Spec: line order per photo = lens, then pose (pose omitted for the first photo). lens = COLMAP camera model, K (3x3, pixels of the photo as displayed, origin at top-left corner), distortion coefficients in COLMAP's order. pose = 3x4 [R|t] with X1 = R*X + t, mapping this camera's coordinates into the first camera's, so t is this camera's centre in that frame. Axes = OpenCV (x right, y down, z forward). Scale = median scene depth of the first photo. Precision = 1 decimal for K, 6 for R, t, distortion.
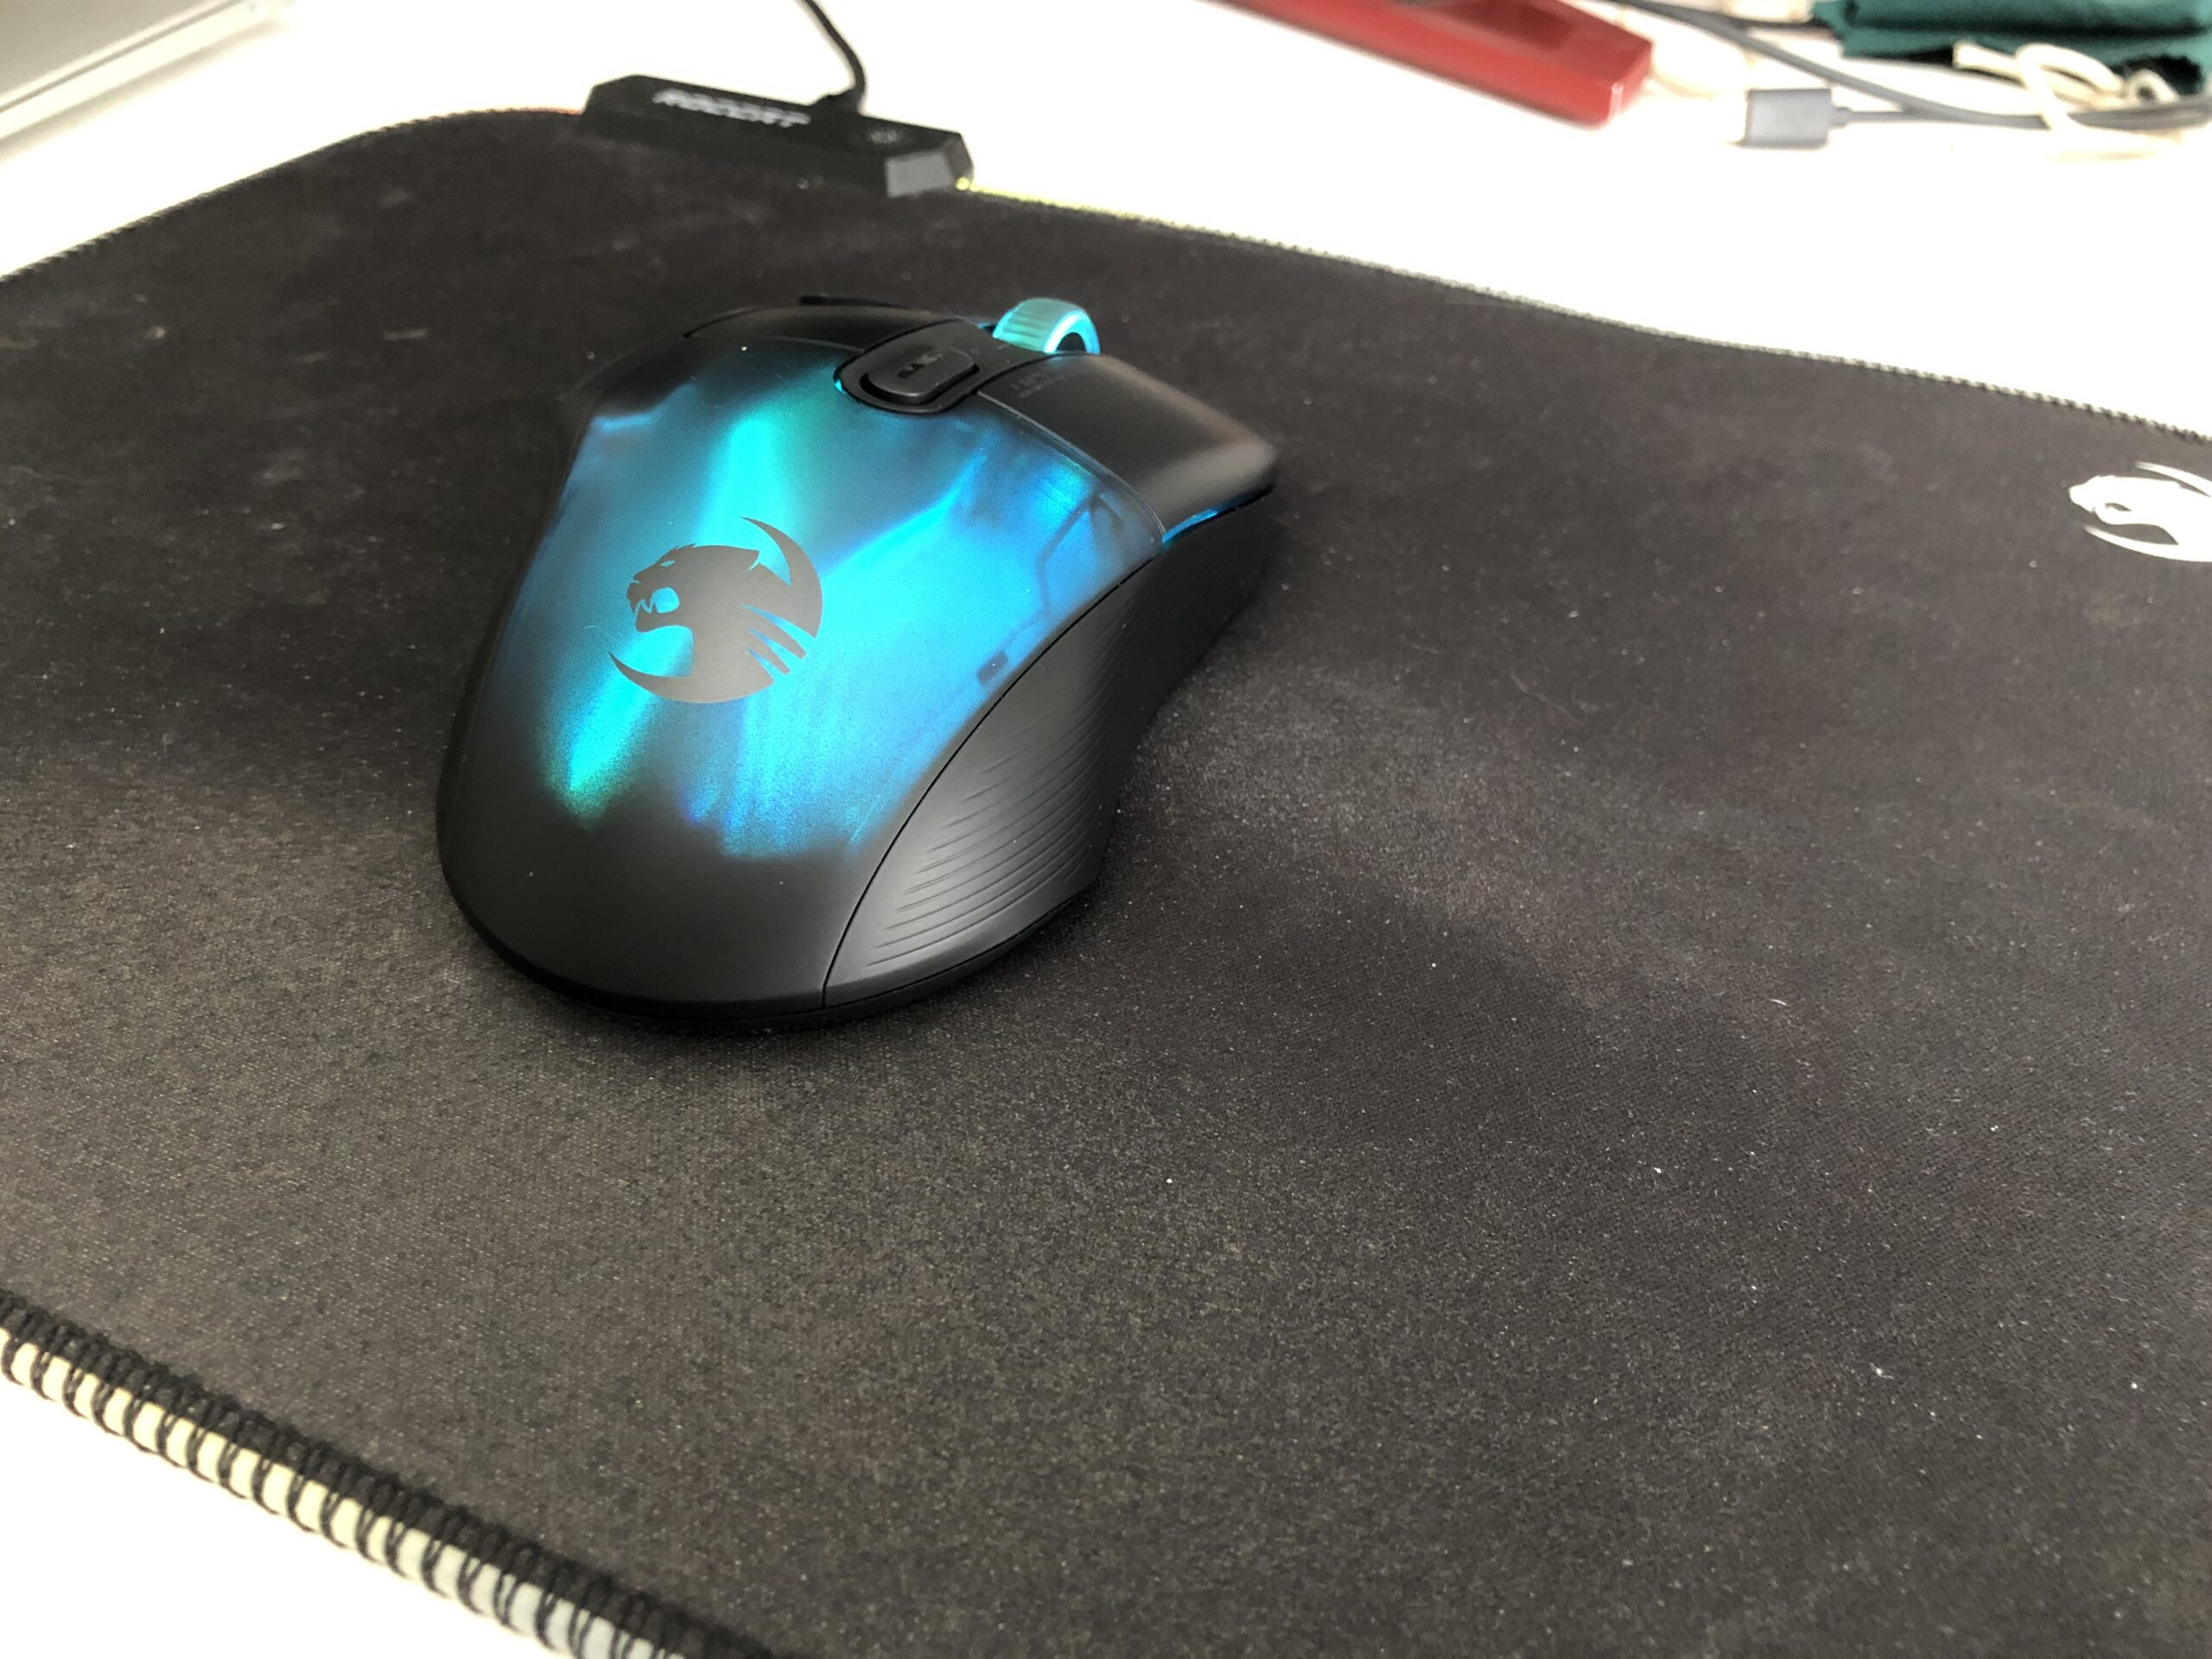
lens RADIAL K [[1860.3, 0, 1108.4], [0, 1860.3, 822.6], [0, 0, 1]] dist [0.011001, -0.026179]
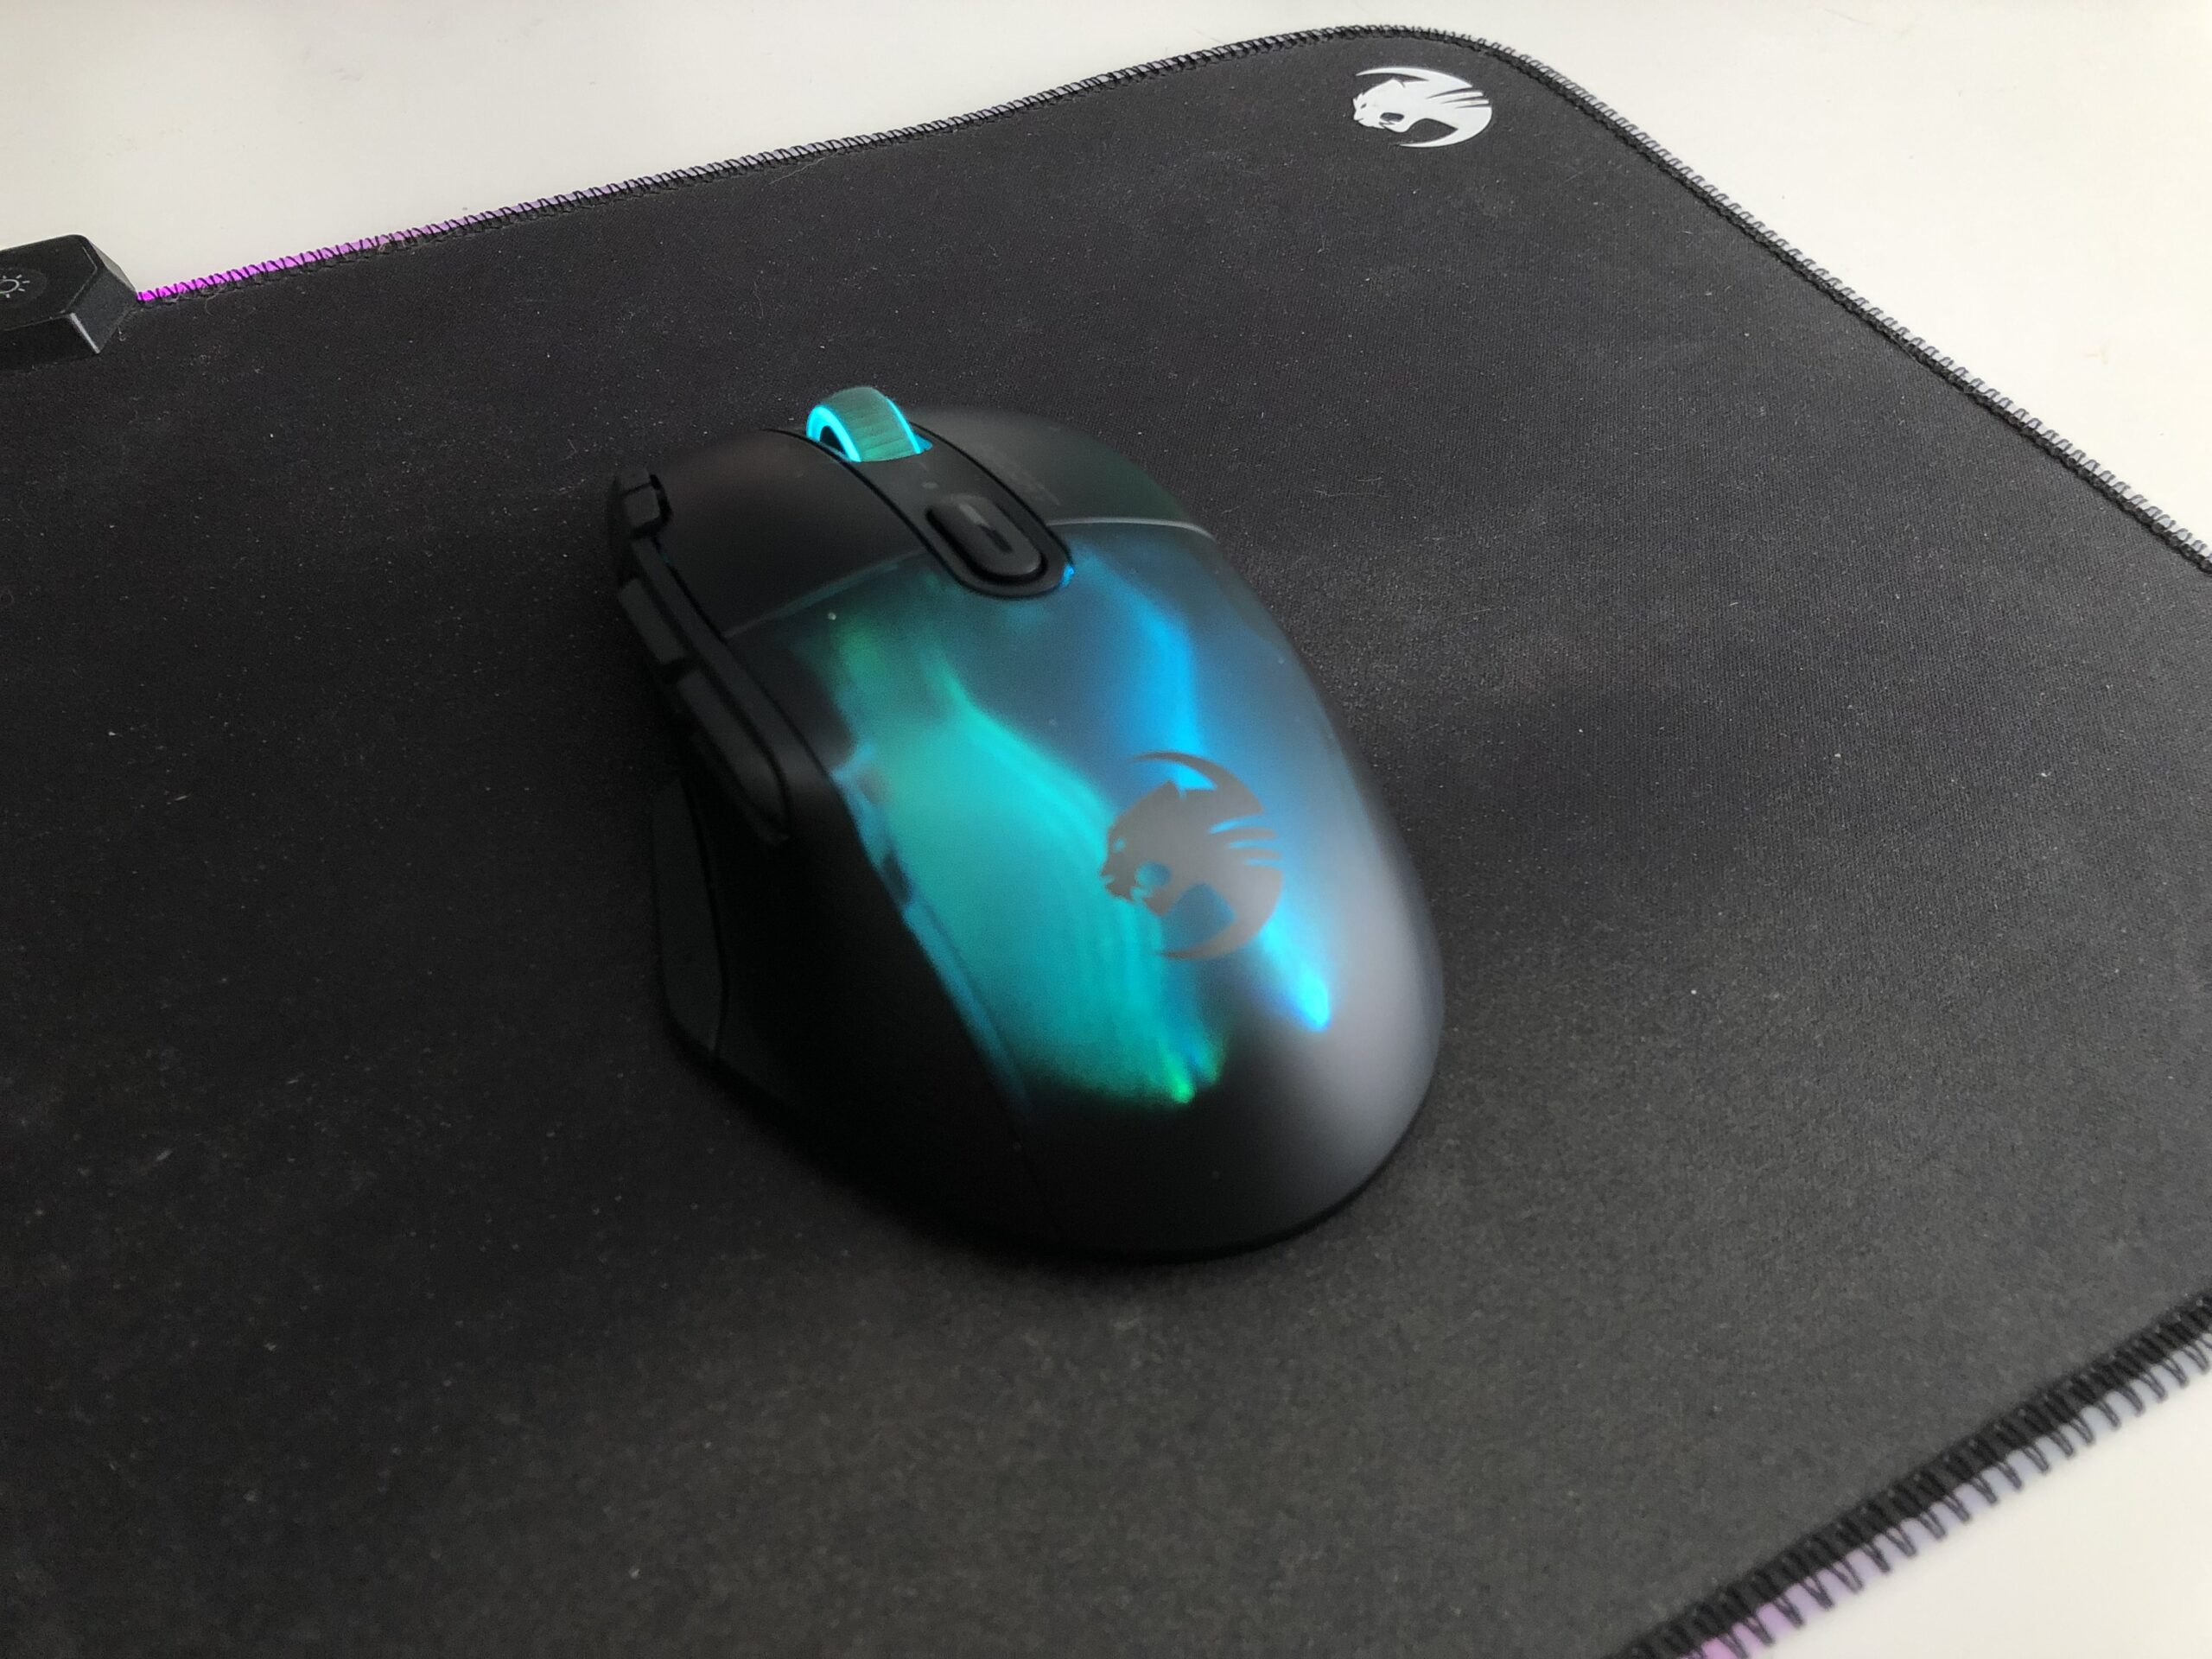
lens RADIAL K [[1860.3, 0, 1091.1], [0, 1860.3, 827.9], [0, 0, 1]] dist [0.011001, -0.026179]
pose [[0.618527, -0.598412, 0.509243, -0.783201], [0.481600, 0.800798, 0.356067, -0.528948], [-0.620875, 0.025014, 0.783510, 0.280723]]
